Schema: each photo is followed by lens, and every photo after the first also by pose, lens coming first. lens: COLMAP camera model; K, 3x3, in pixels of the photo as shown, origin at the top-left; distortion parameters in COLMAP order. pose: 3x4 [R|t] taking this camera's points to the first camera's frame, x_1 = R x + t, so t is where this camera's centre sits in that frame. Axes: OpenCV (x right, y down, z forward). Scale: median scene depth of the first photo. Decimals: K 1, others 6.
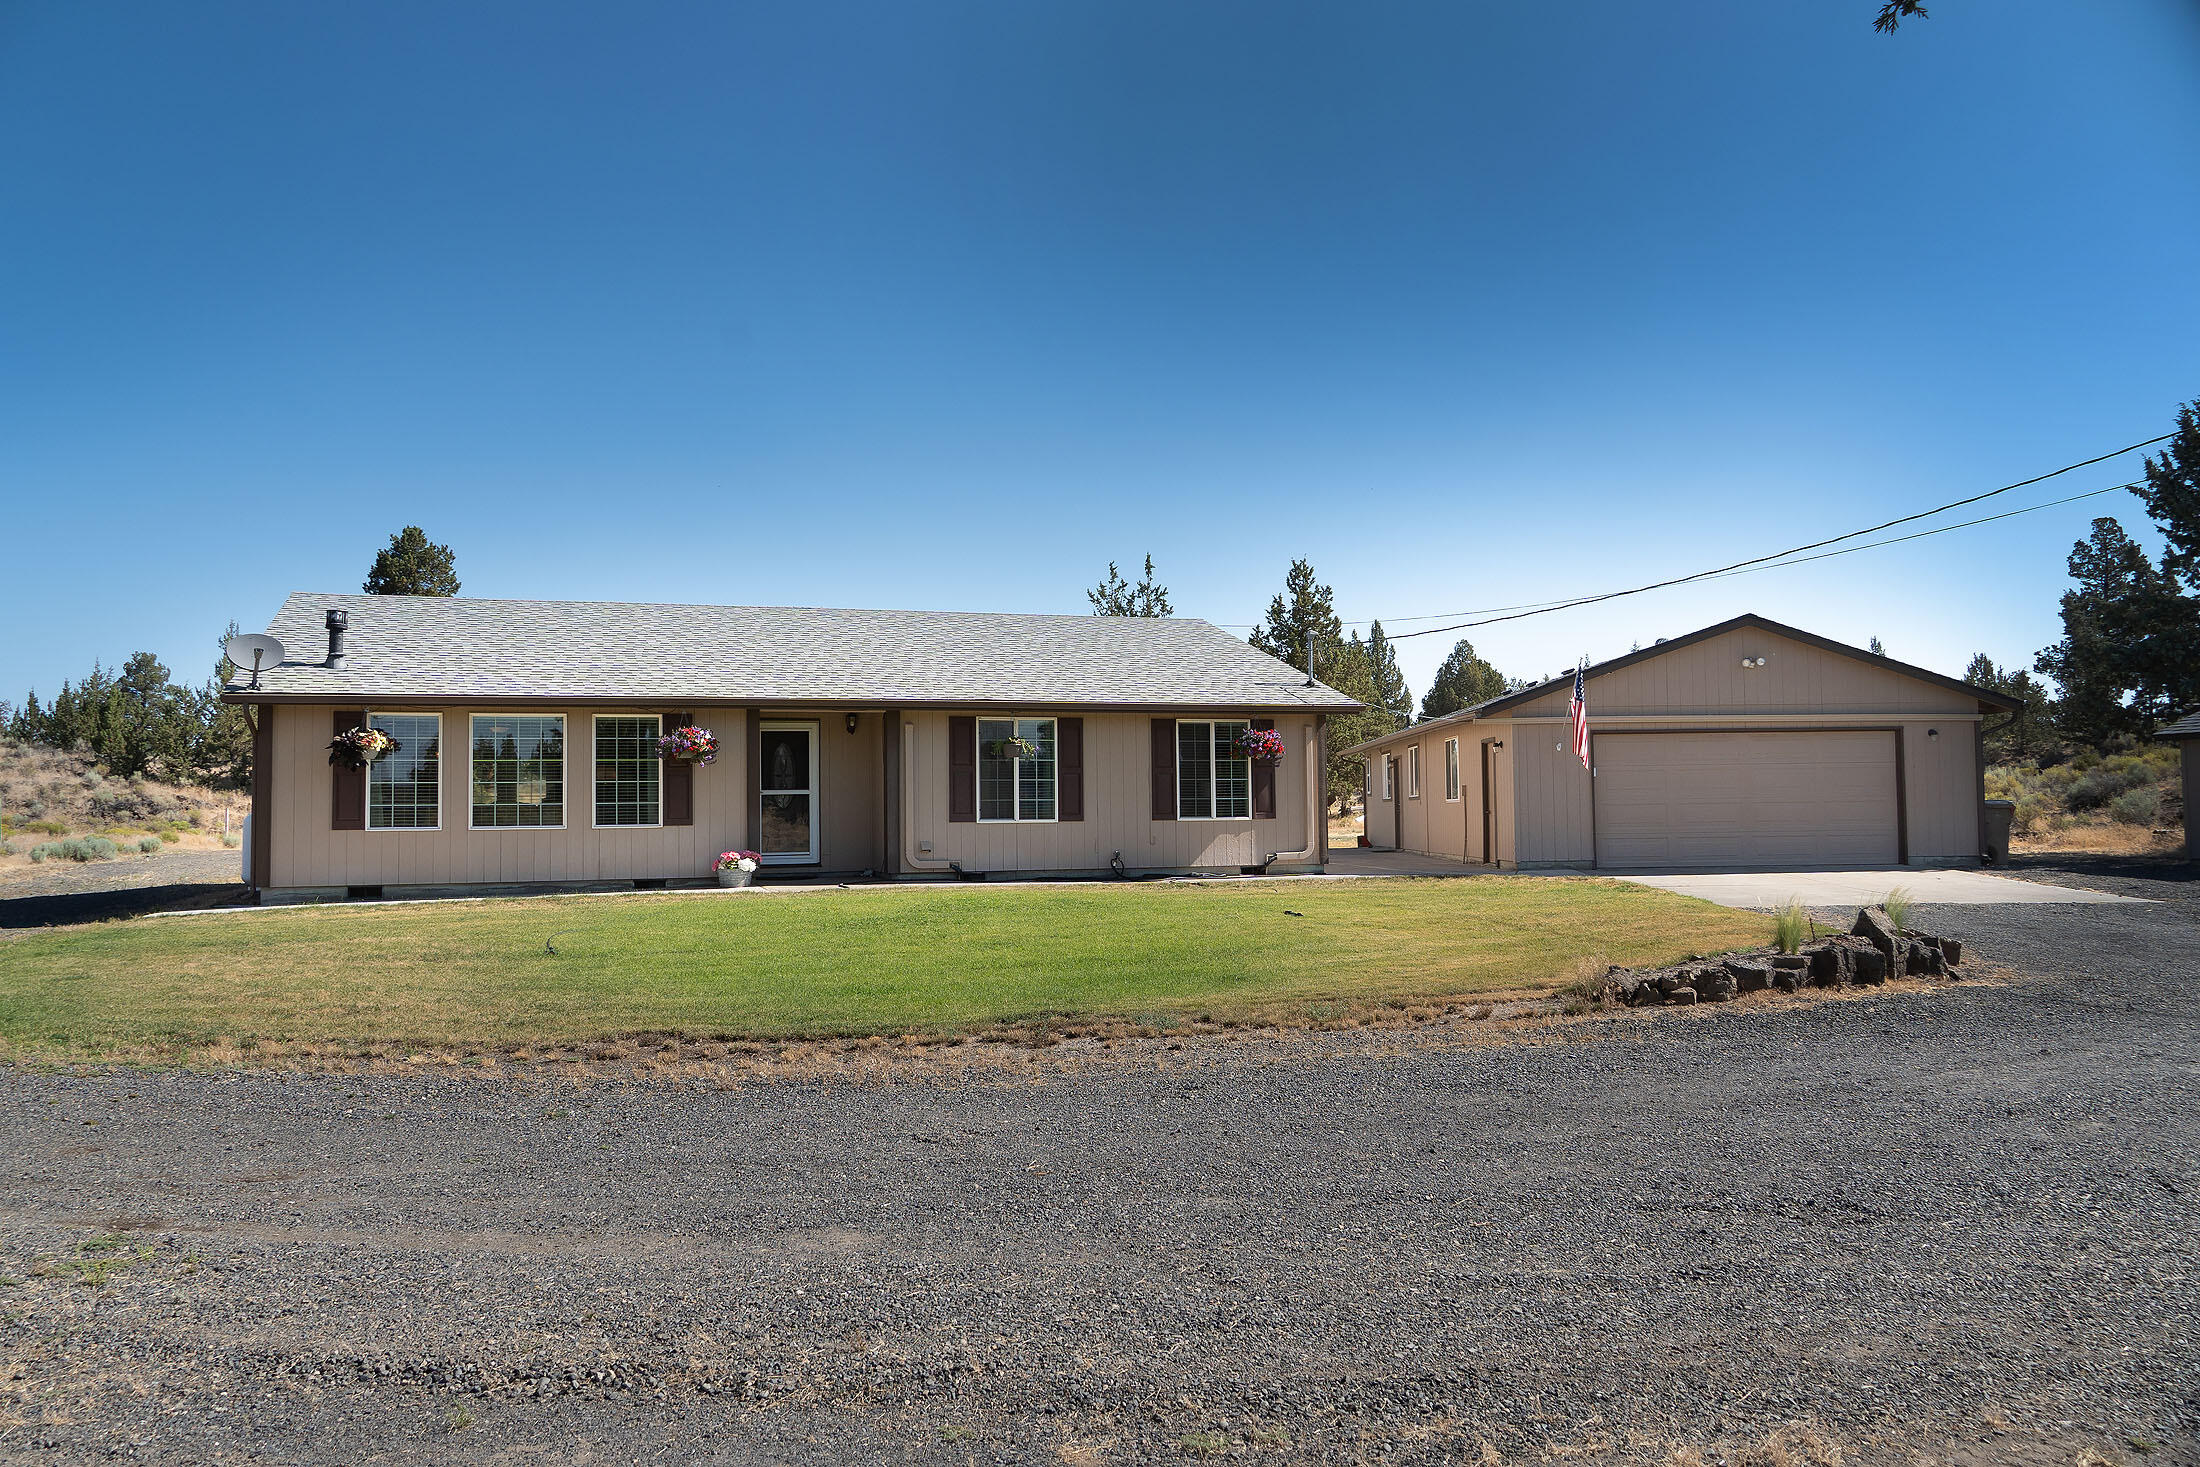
lens RADIAL K [[1644.8, 0, 1102.8], [0, 1644.8, 742.7], [0, 0, 1]] dist [-0.037178, 0.020056]
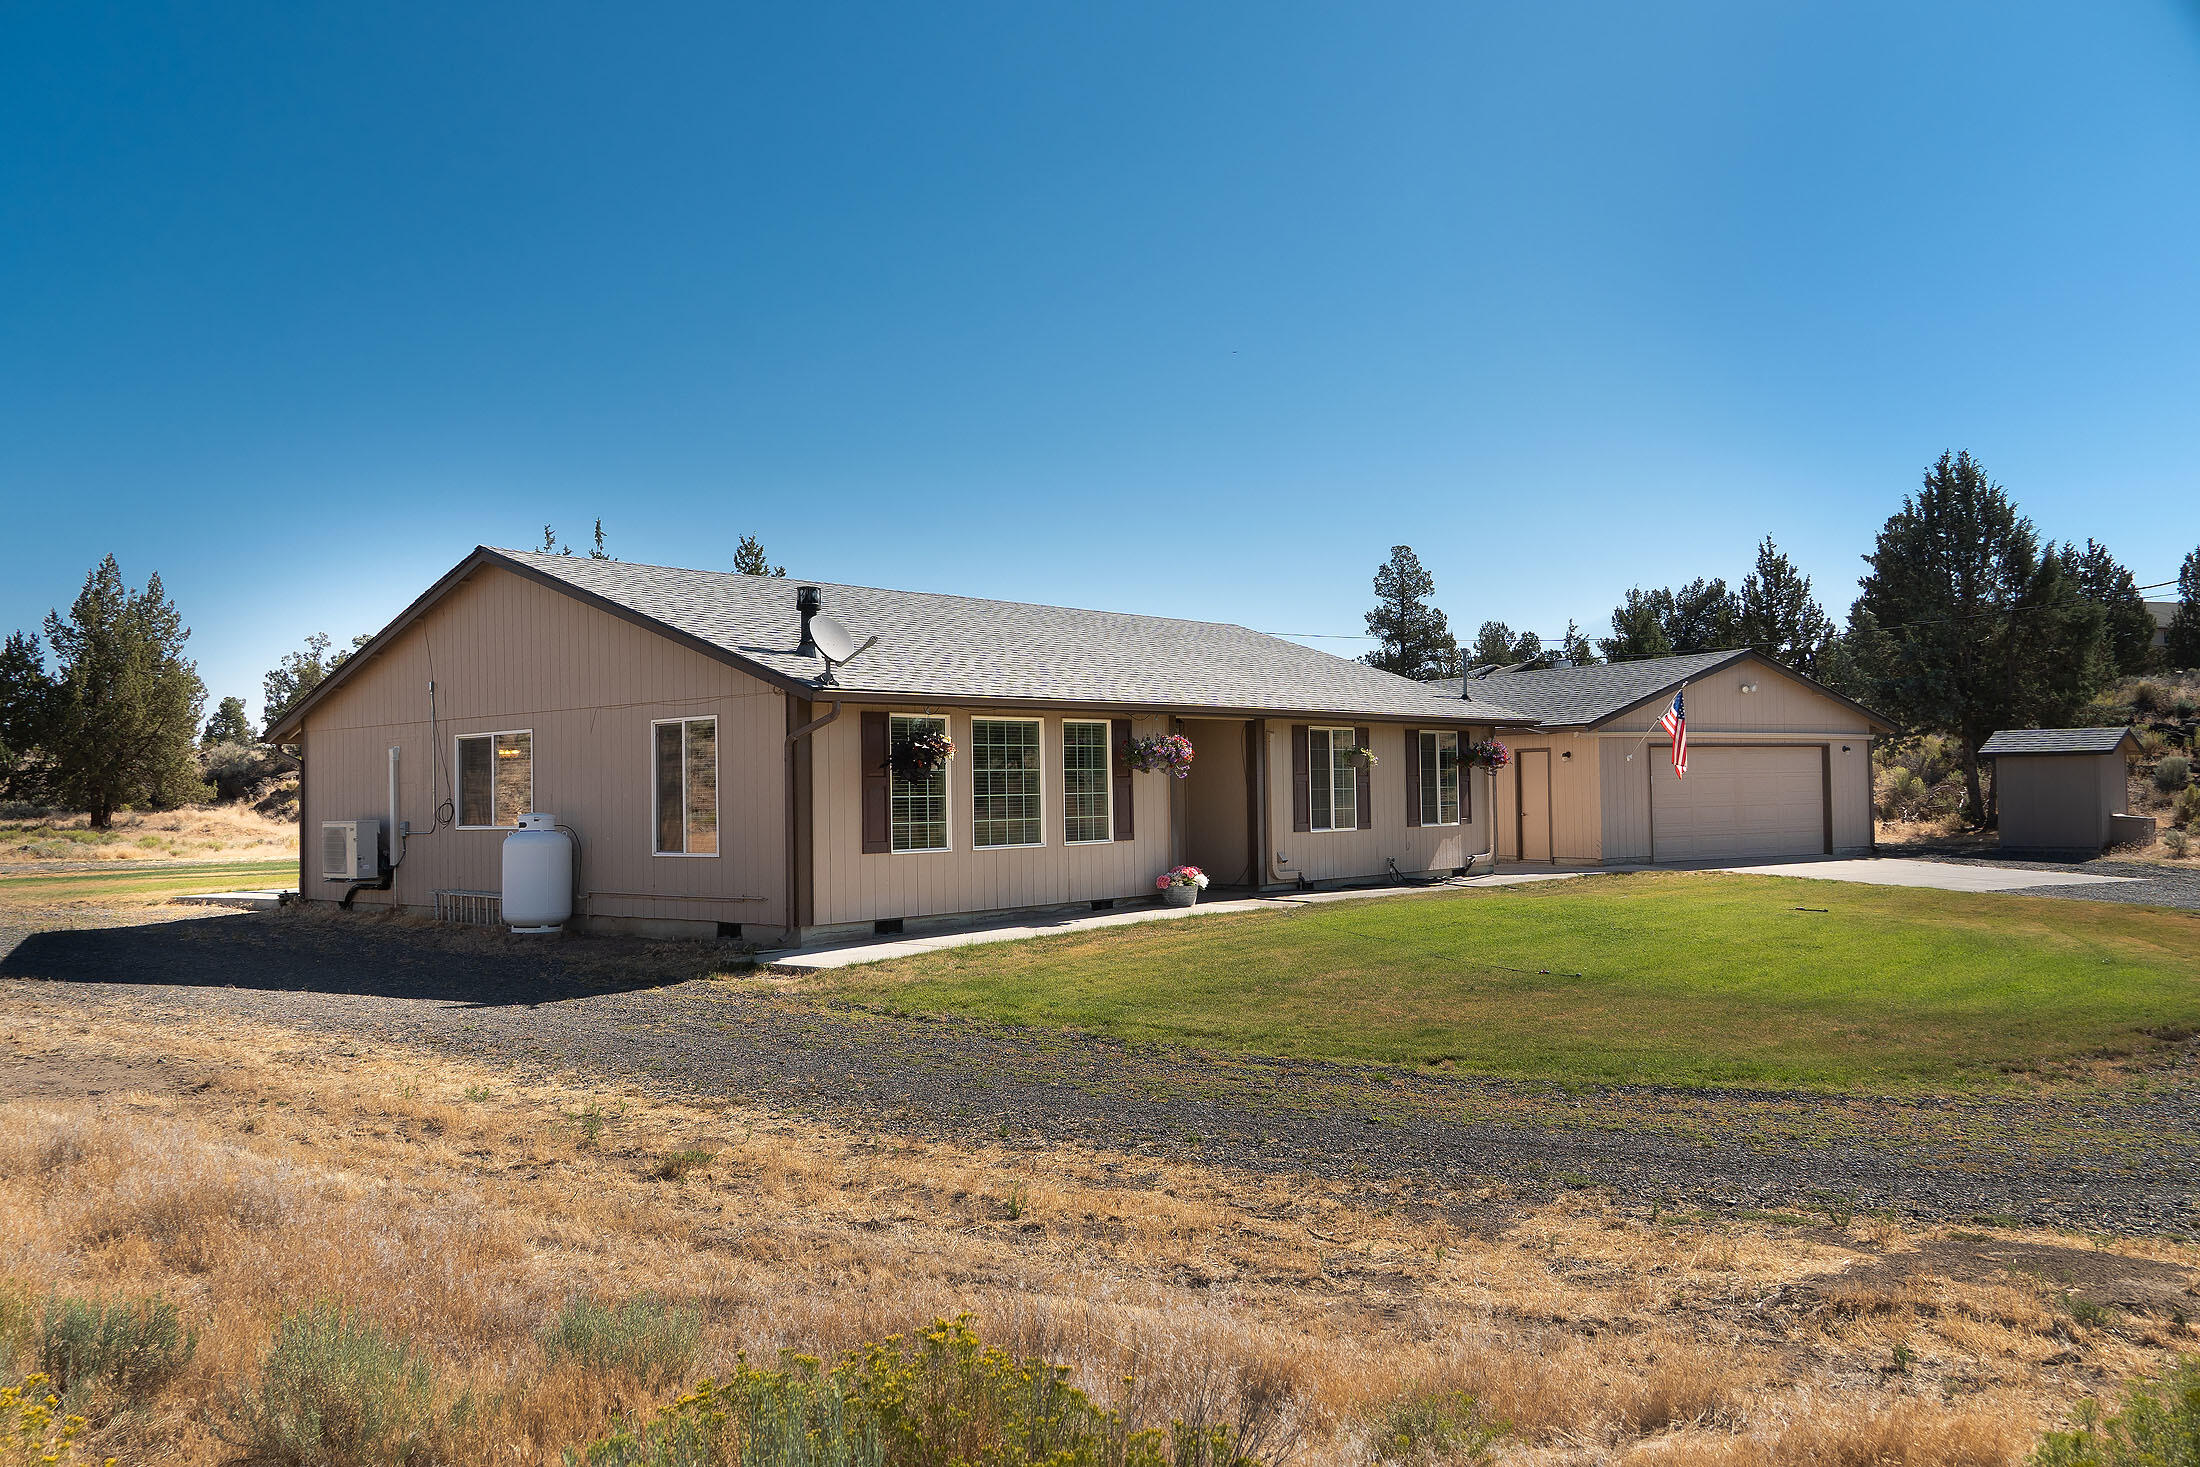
lens RADIAL K [[1644.8, 0, 1112.3], [0, 1644.8, 738.0], [0, 0, 1]] dist [-0.037178, 0.020056]
pose [[0.893679, 0.015655, 0.448434, -0.626241], [-0.020363, 0.999777, 0.005677, -0.011779], [-0.448245, -0.014205, 0.893798, 0.158990]]
